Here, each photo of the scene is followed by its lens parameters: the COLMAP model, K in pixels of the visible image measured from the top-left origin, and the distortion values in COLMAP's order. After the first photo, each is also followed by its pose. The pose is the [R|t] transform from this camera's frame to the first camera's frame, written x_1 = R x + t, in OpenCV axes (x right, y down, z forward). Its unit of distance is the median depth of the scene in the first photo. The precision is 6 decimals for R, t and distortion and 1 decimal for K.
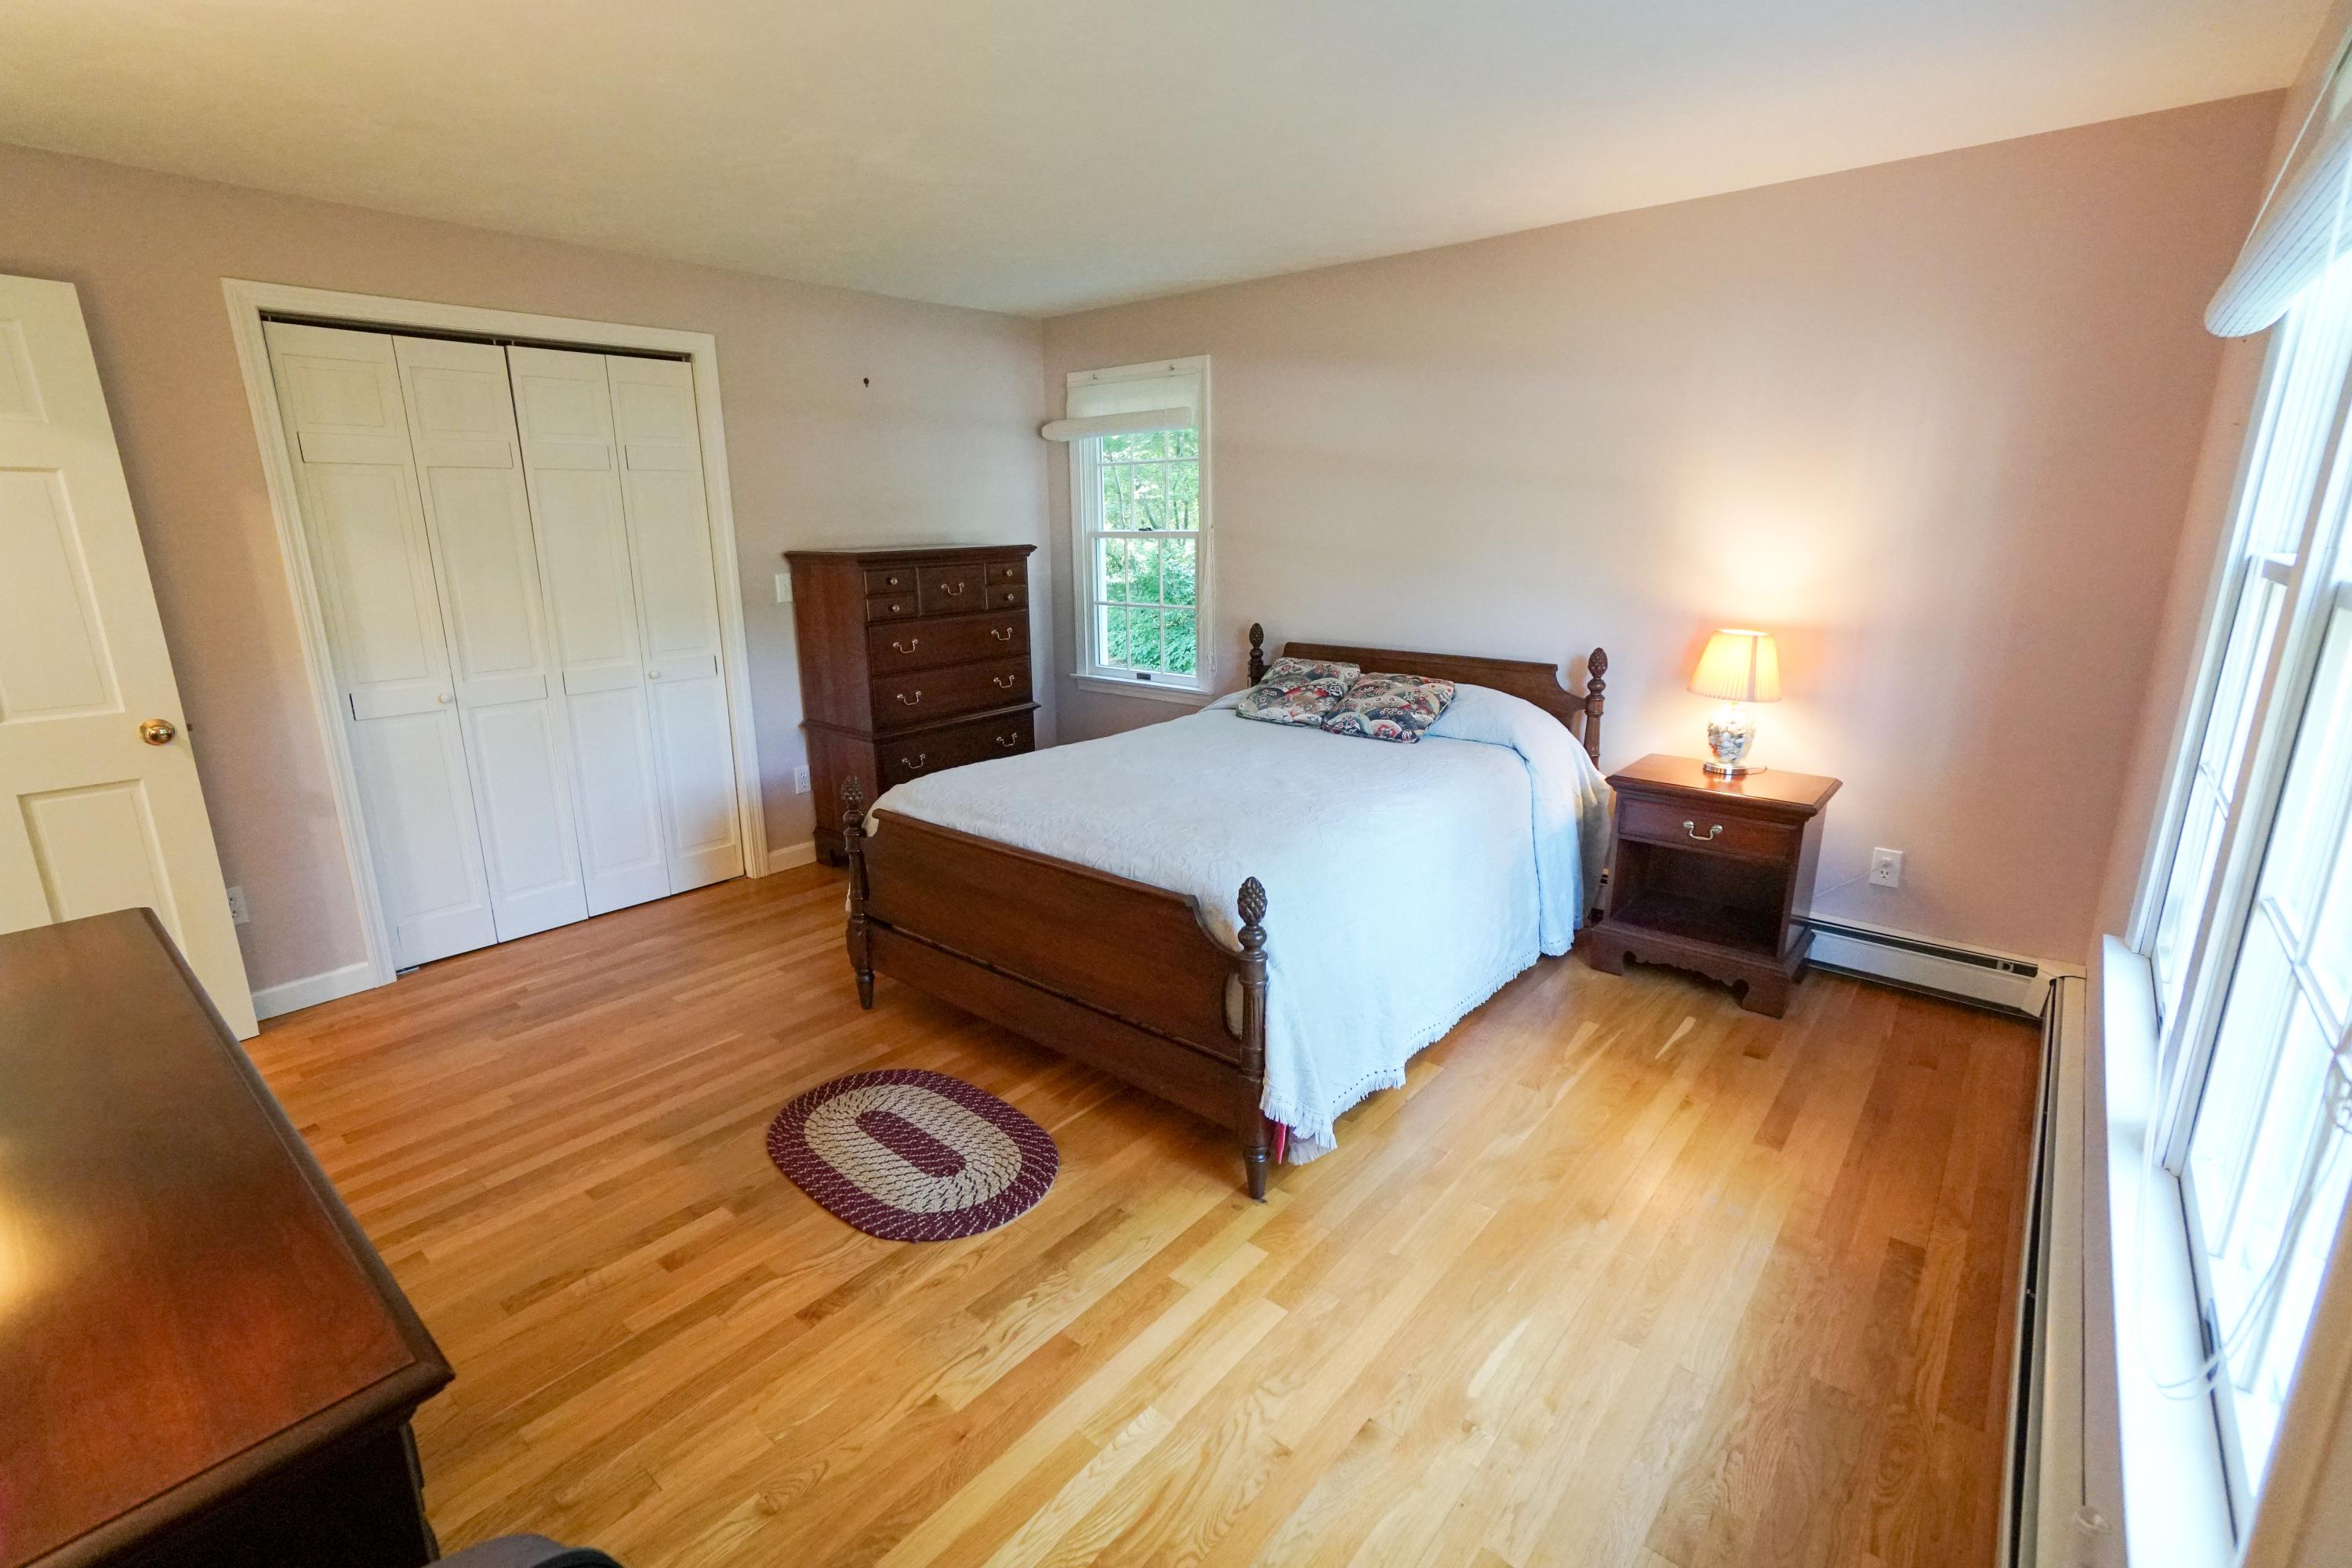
lens RADIAL K [[1049.2, 0, 1149.8], [0, 1049.2, 780.5], [0, 0, 1]] dist [-0.020359, 0.016692]
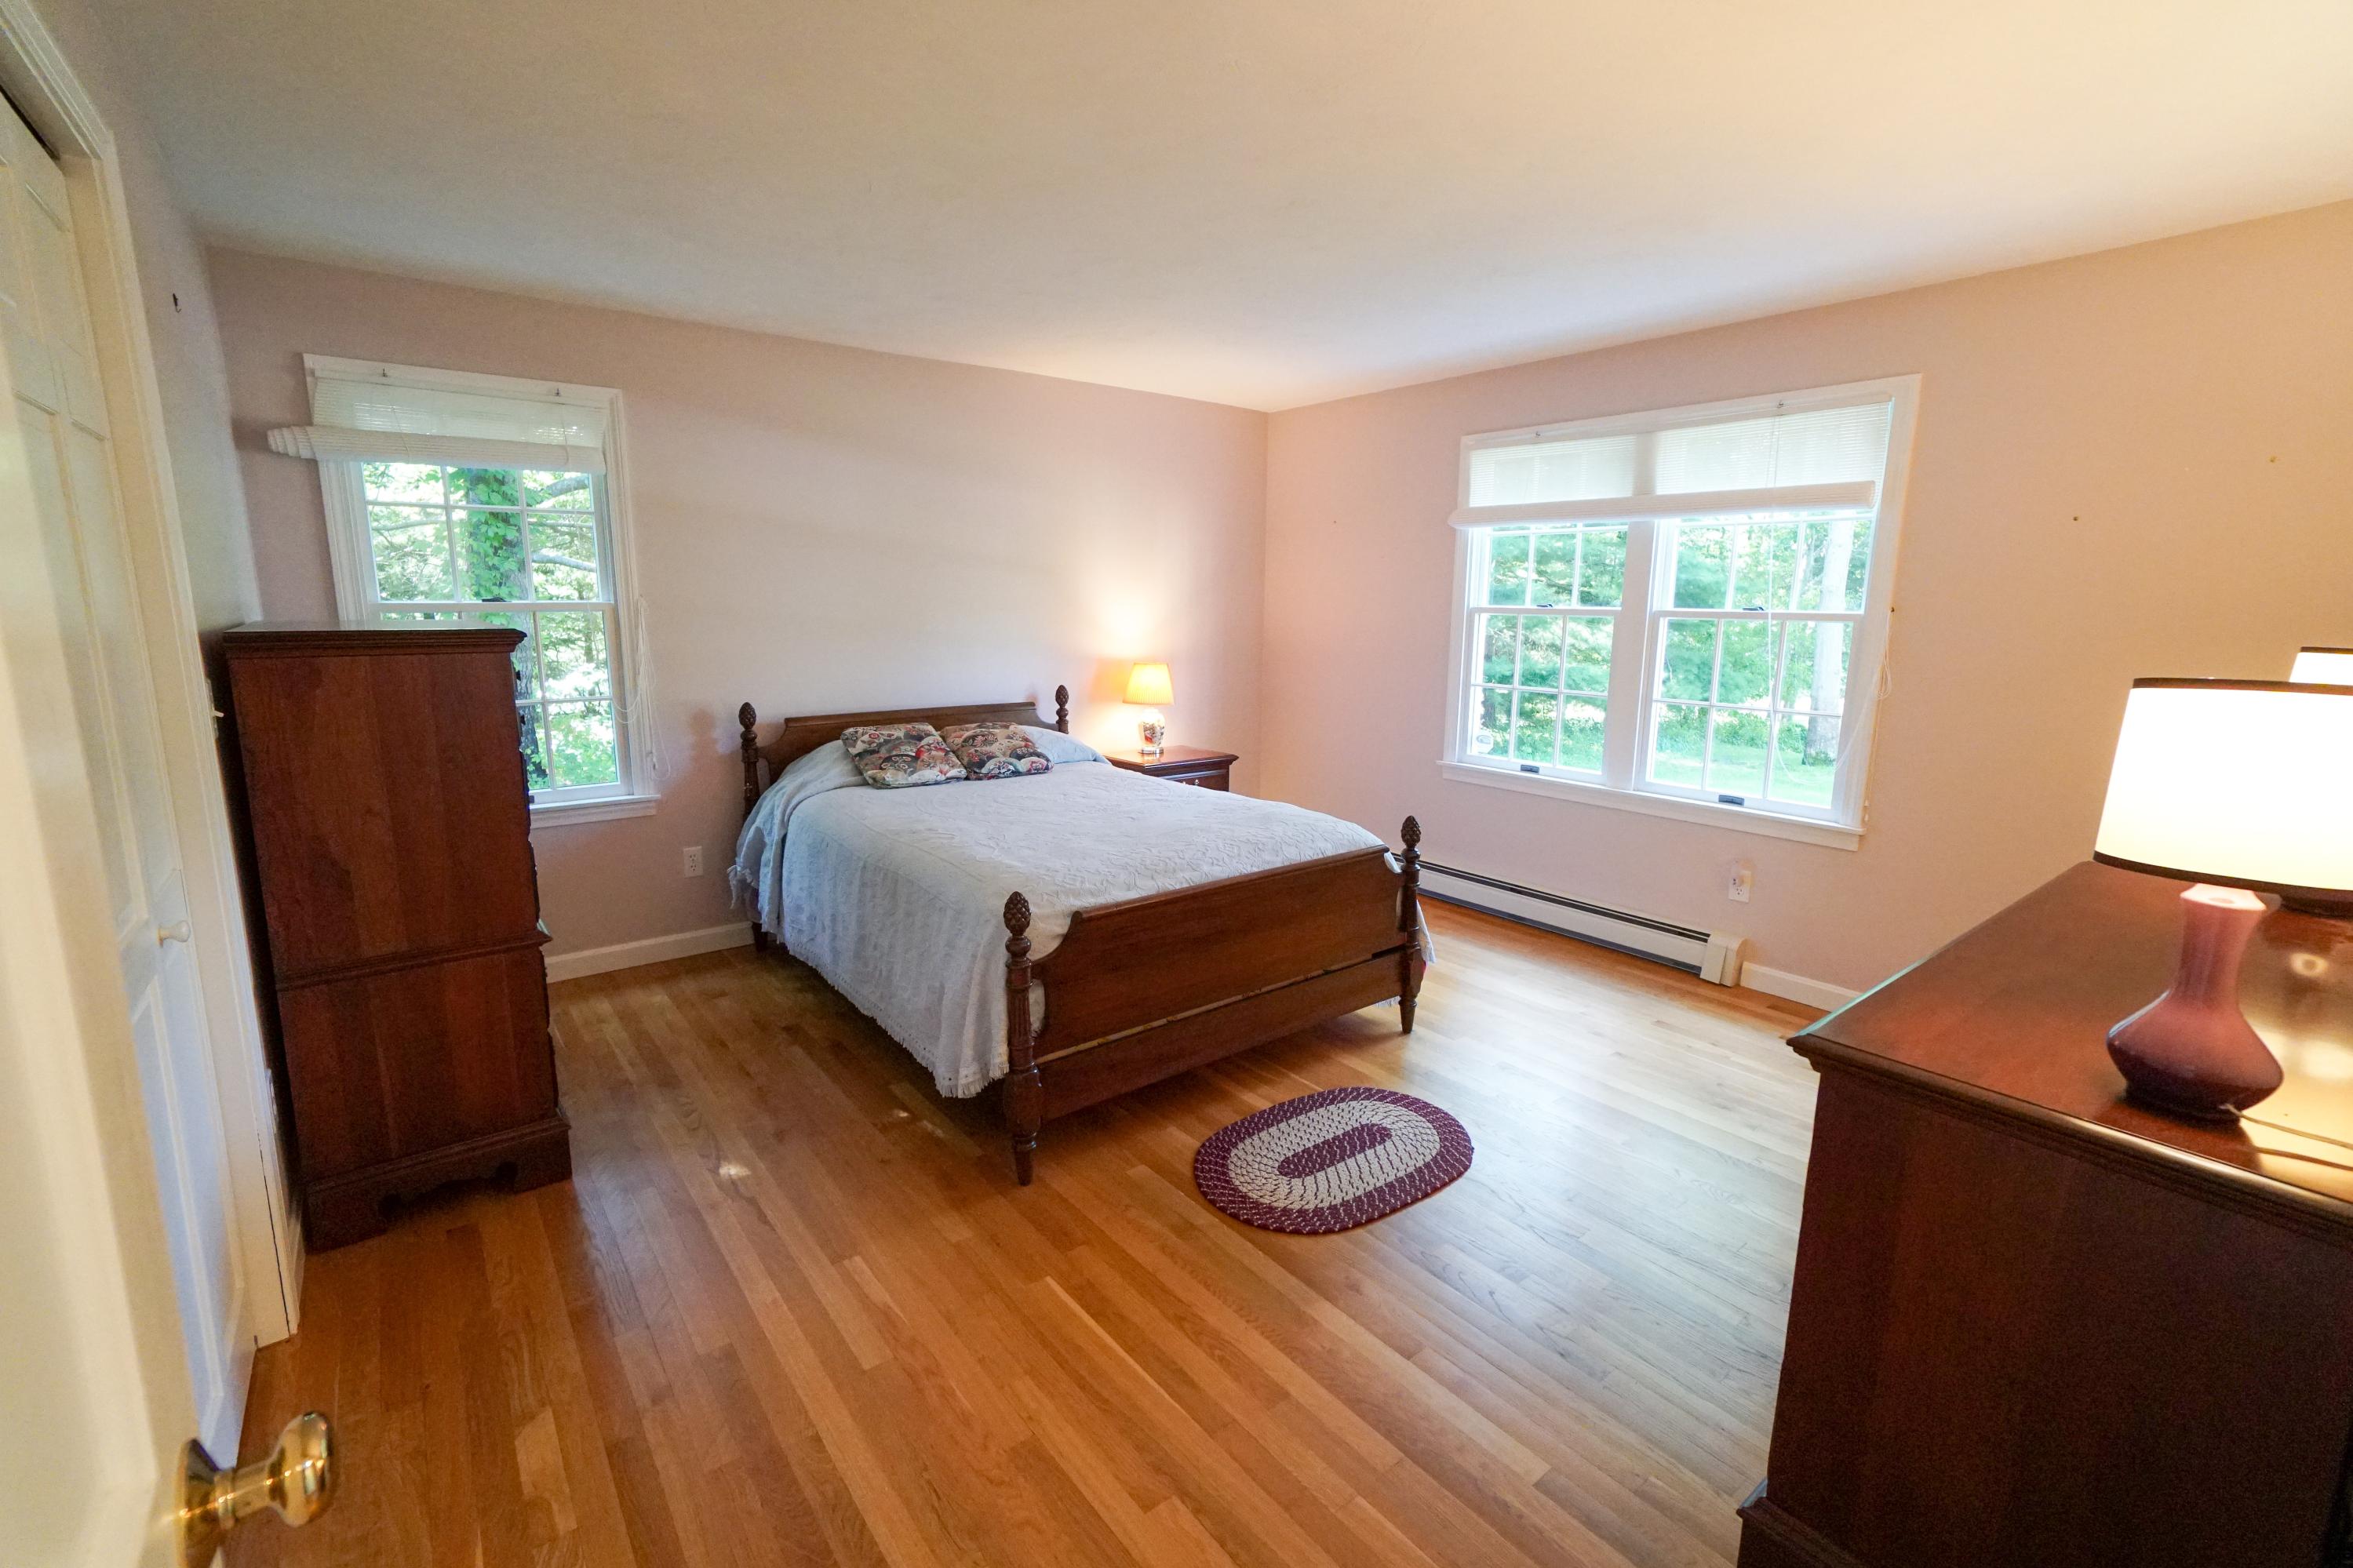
lens RADIAL K [[1049.5, 0, 1150.3], [0, 1049.5, 780.5], [0, 0, 1]] dist [-0.020359, 0.016692]
pose [[0.197632, -0.158895, 0.967313, -0.961573], [0.237481, 0.965142, 0.110019, -0.140832], [-0.951075, 0.207975, 0.228478, 0.661755]]
